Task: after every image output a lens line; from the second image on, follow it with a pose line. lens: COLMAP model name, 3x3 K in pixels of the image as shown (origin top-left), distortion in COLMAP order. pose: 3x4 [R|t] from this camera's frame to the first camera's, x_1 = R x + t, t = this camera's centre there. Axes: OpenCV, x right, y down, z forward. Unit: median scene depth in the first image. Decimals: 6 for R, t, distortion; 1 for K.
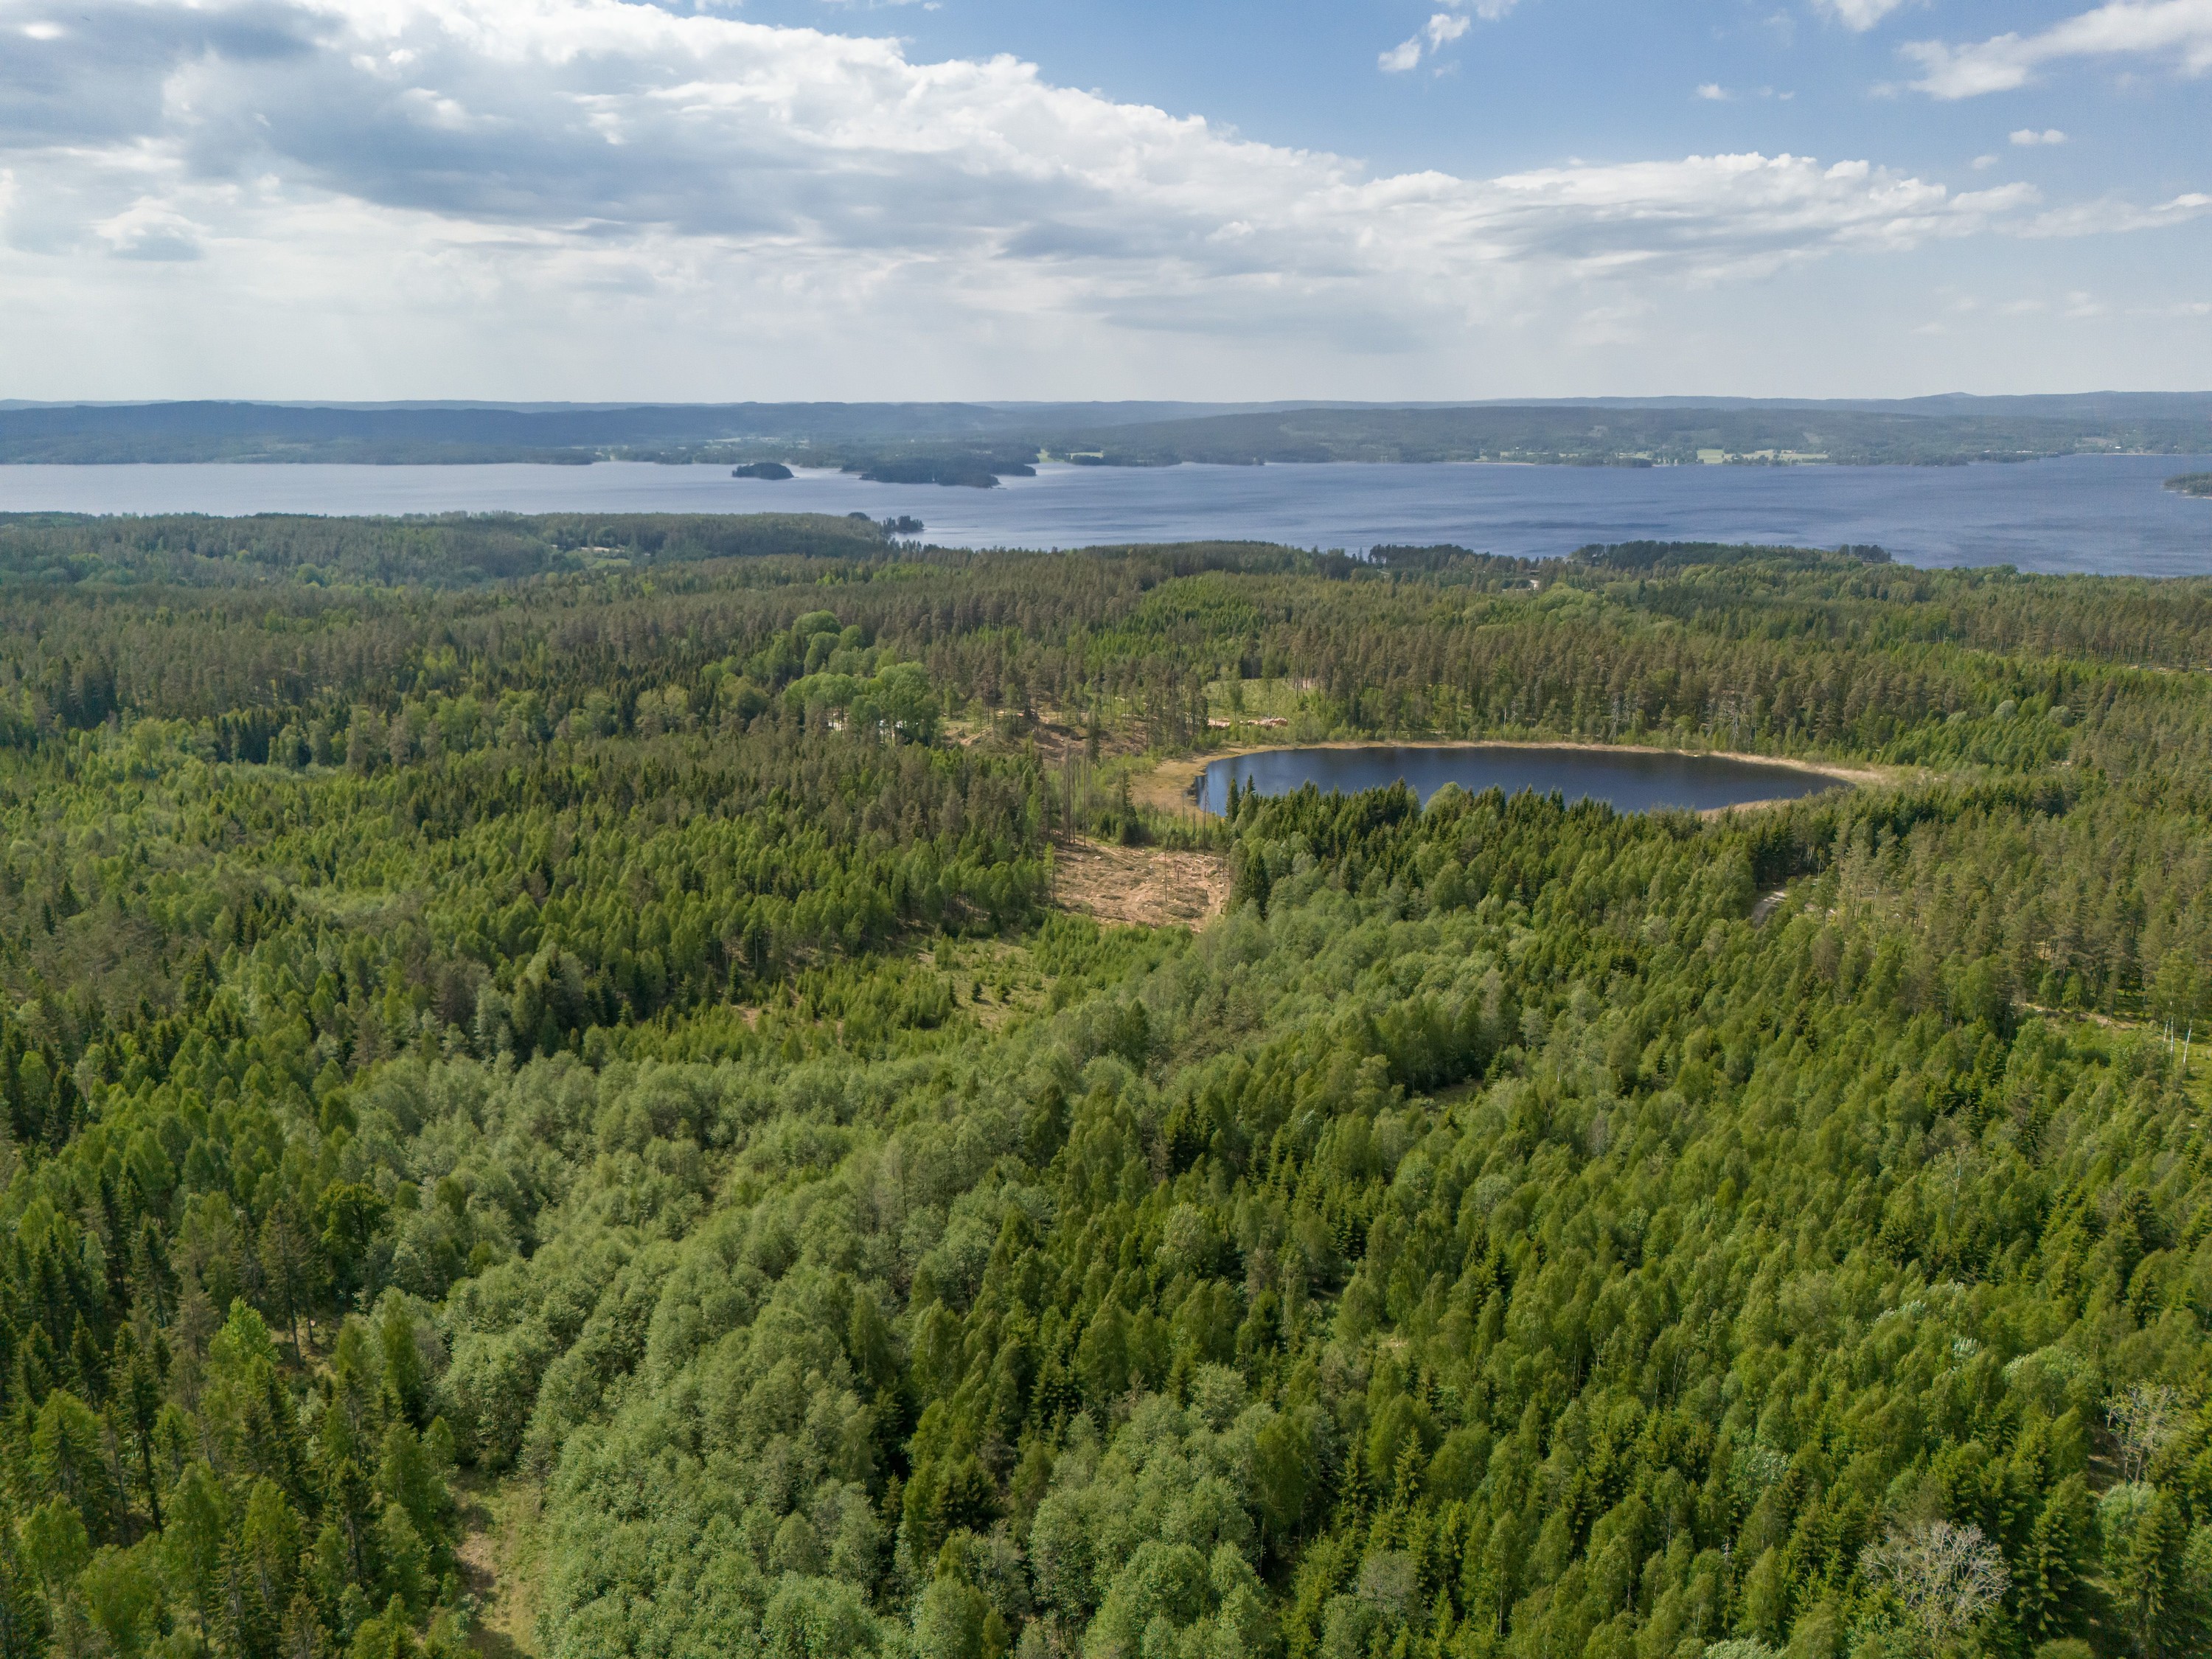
lens RADIAL K [[1586.3, 0, 1102.1], [0, 1586.3, 824.0], [0, 0, 1]] dist [0.053084, -0.039664]
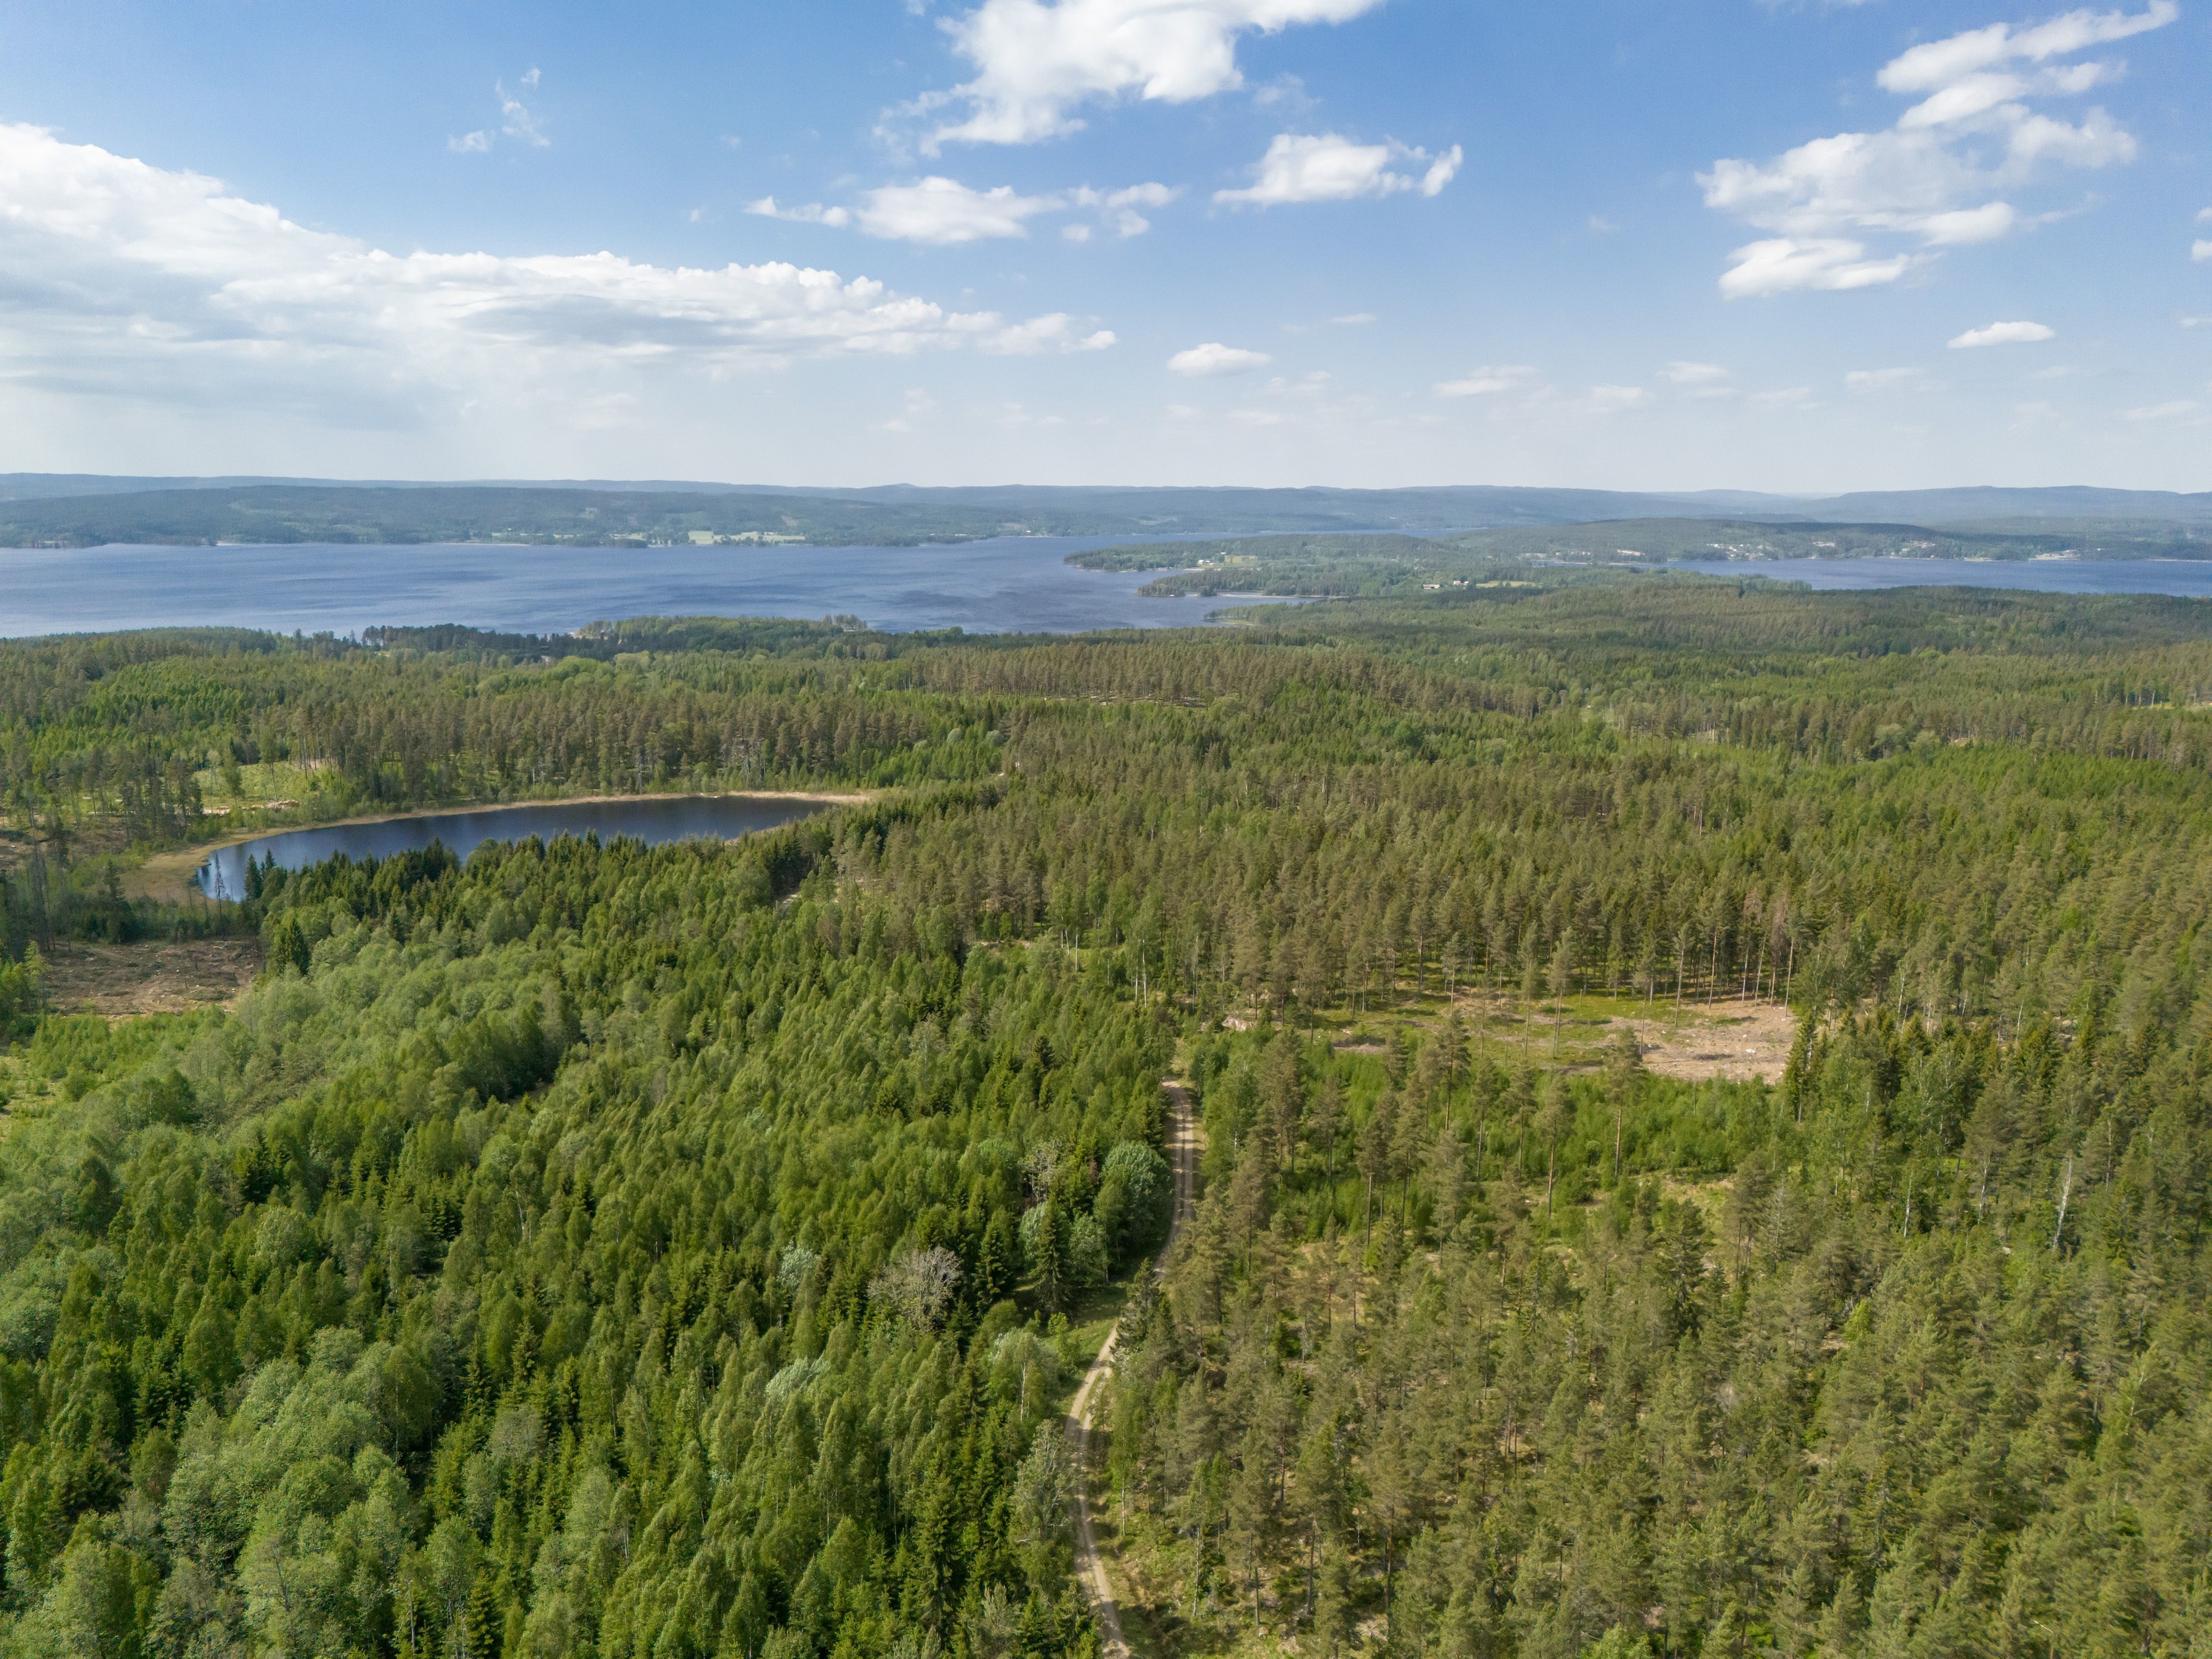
lens RADIAL K [[1586.3, 0, 1102.1], [0, 1586.3, 824.0], [0, 0, 1]] dist [0.053084, -0.039664]
pose [[0.826914, -0.110252, 0.551415, -0.030159], [0.137184, 0.990516, -0.007677, 0.039972], [-0.545339, 0.081994, 0.834196, -0.116211]]
